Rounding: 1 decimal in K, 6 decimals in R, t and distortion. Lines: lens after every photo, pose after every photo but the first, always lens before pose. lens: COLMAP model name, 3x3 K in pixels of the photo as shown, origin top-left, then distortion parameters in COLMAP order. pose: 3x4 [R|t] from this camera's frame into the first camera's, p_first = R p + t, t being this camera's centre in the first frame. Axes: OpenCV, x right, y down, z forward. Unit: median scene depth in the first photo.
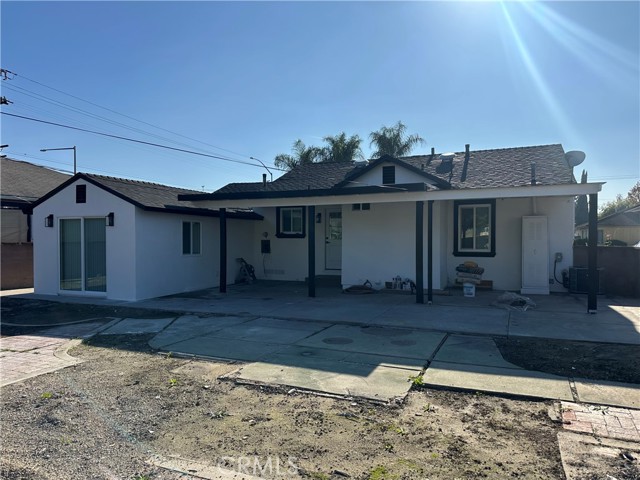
lens RADIAL K [[452.3, 0, 342.4], [0, 452.3, 240.0], [0, 0, 1]] dist [0.085880, -0.129126]
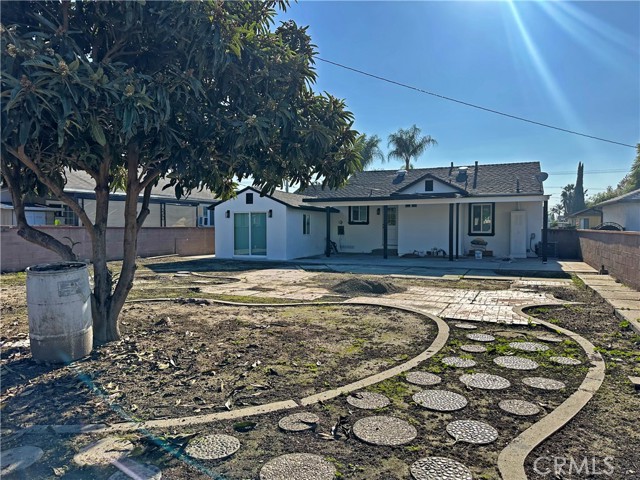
lens RADIAL K [[457.1, 0, 335.6], [0, 457.1, 246.4], [0, 0, 1]] dist [0.085339, -0.135382]
pose [[0.999926, 0.001065, -0.012100, -0.214283], [-0.000581, 0.999200, 0.039986, 0.008741], [0.012133, -0.039976, 0.999127, -0.662111]]
